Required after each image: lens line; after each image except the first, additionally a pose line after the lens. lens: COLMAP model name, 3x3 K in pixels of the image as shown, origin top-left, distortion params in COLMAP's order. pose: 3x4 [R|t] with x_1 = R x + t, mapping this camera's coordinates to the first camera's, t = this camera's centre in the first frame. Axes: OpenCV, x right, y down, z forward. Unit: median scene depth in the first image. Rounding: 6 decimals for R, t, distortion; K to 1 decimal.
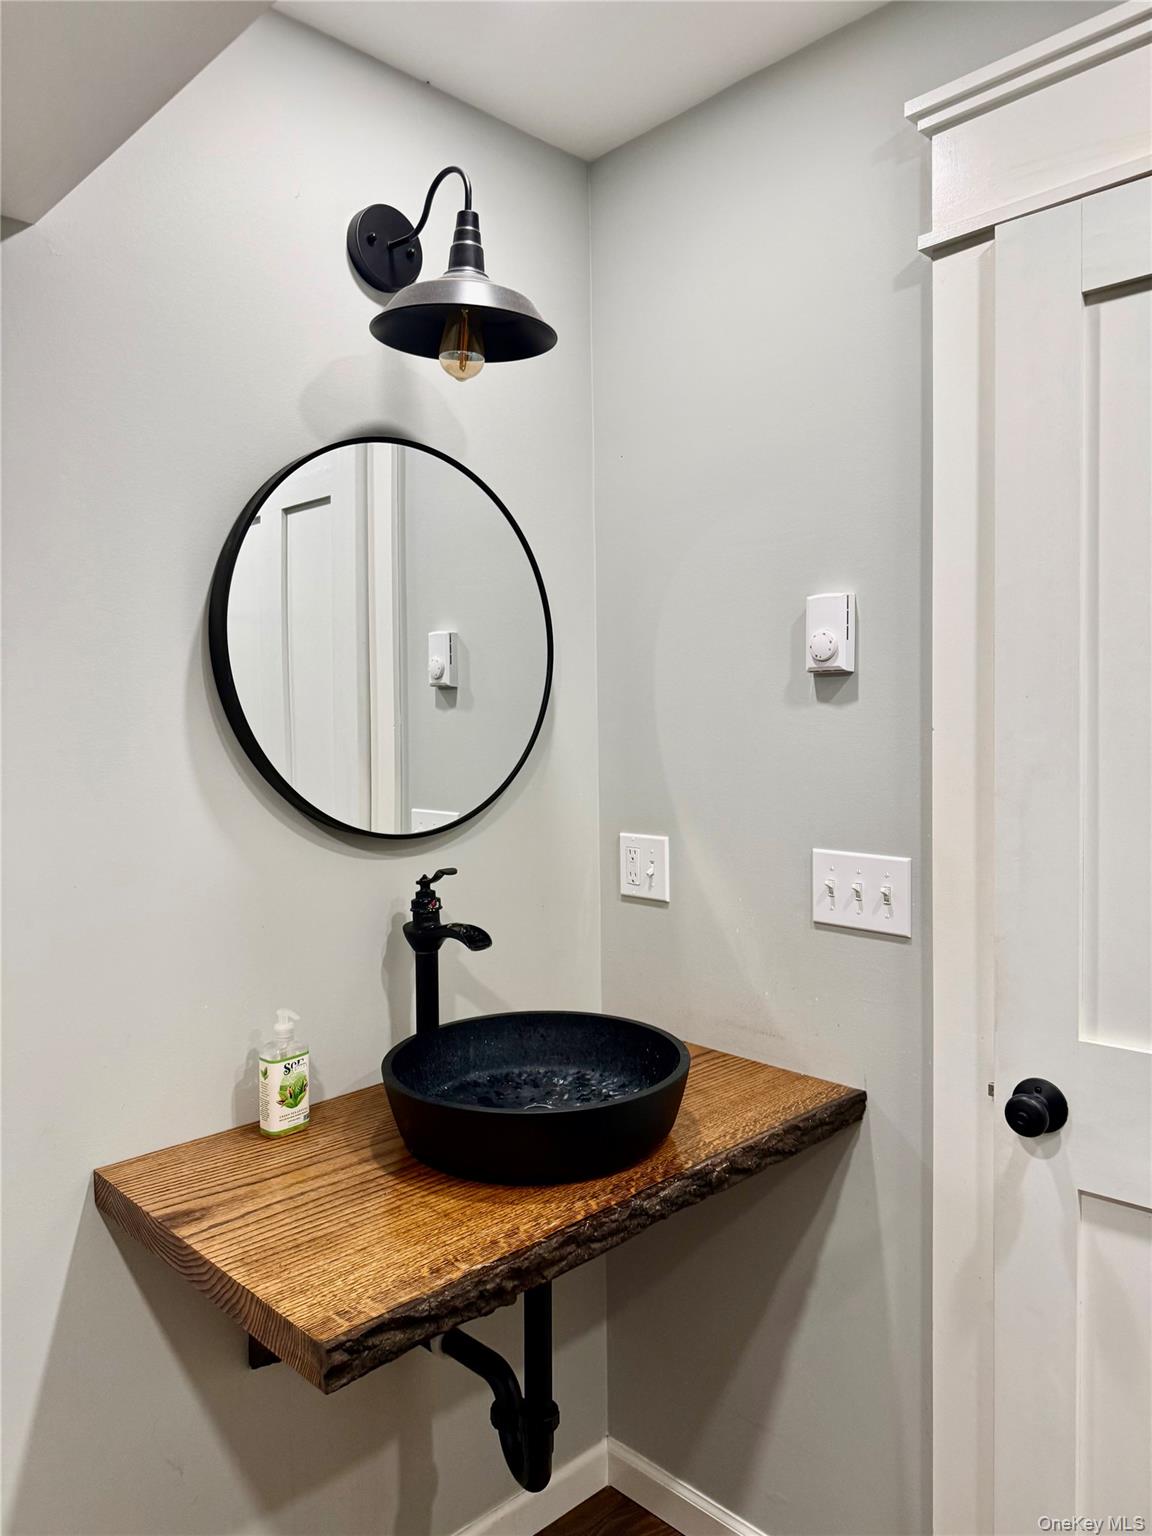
lens RADIAL K [[1077.1, 0, 578.0], [0, 1077.1, 768.6], [0, 0, 1]] dist [0.026056, -0.028476]
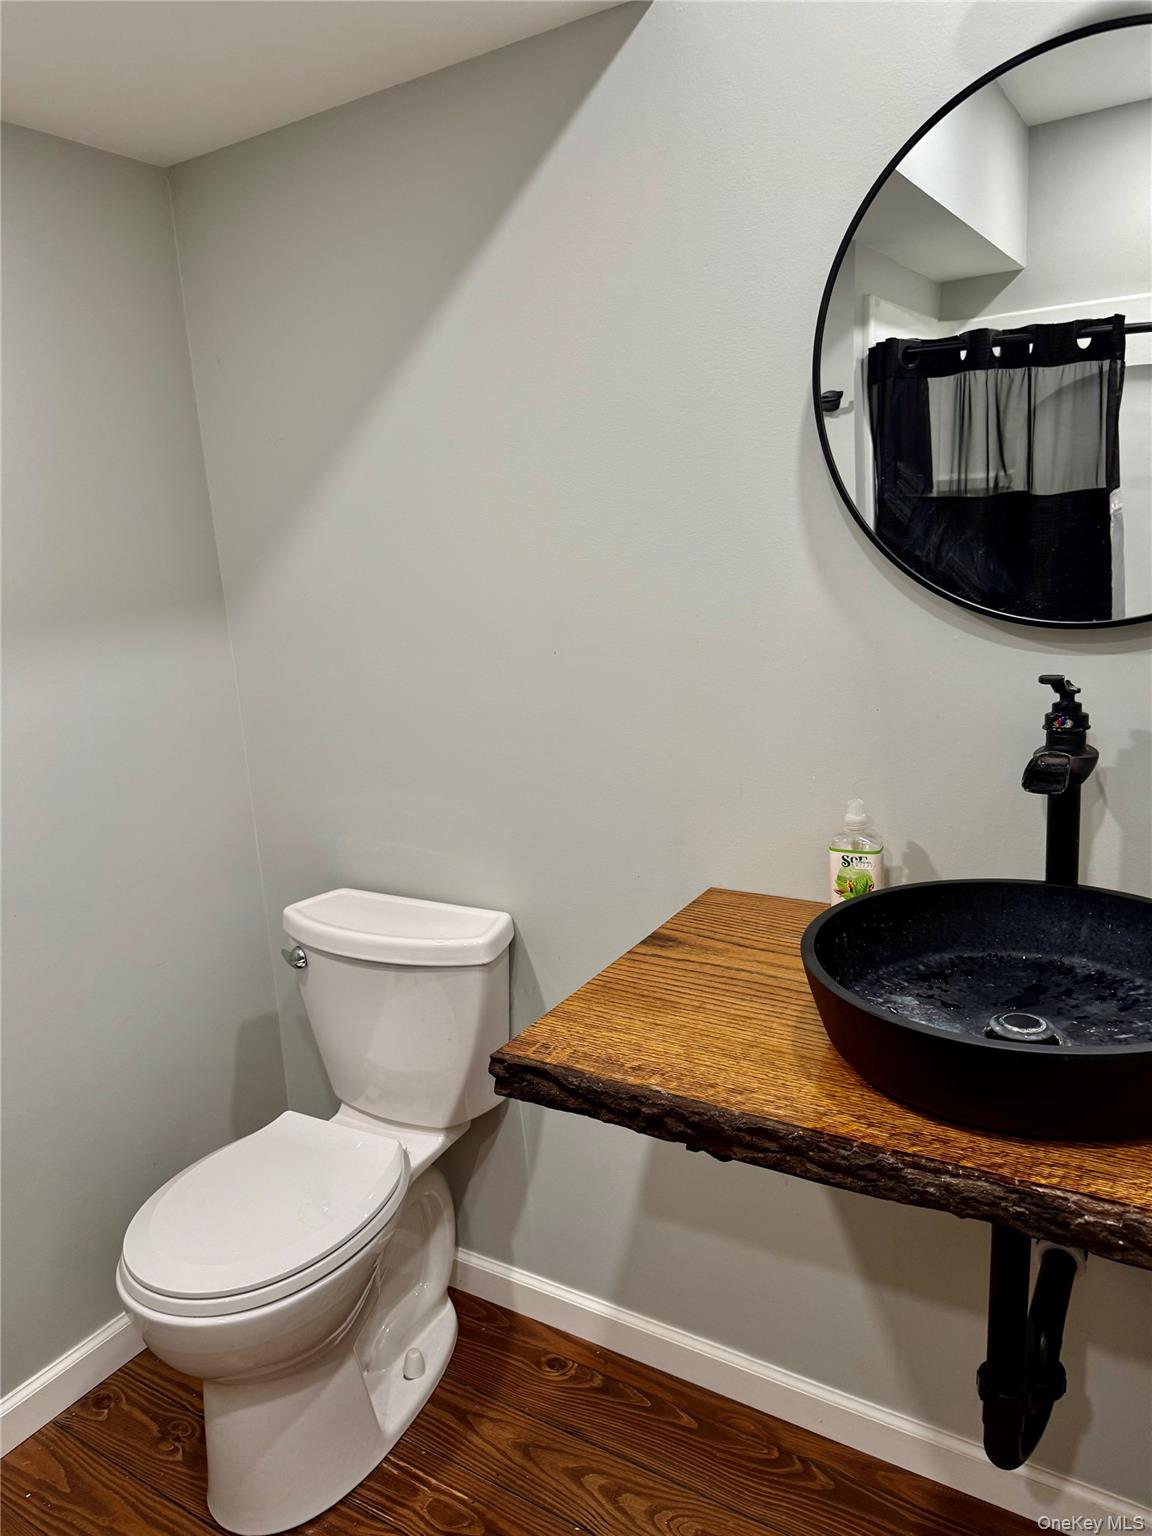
lens RADIAL K [[1077.1, 0, 577.4], [0, 1077.1, 763.8], [0, 0, 1]] dist [0.026056, -0.028476]
pose [[0.270267, 0.220075, -0.937295, 0.587487], [-0.003336, 0.973733, 0.227668, -0.018297], [0.962780, -0.058405, 0.263902, 0.595209]]
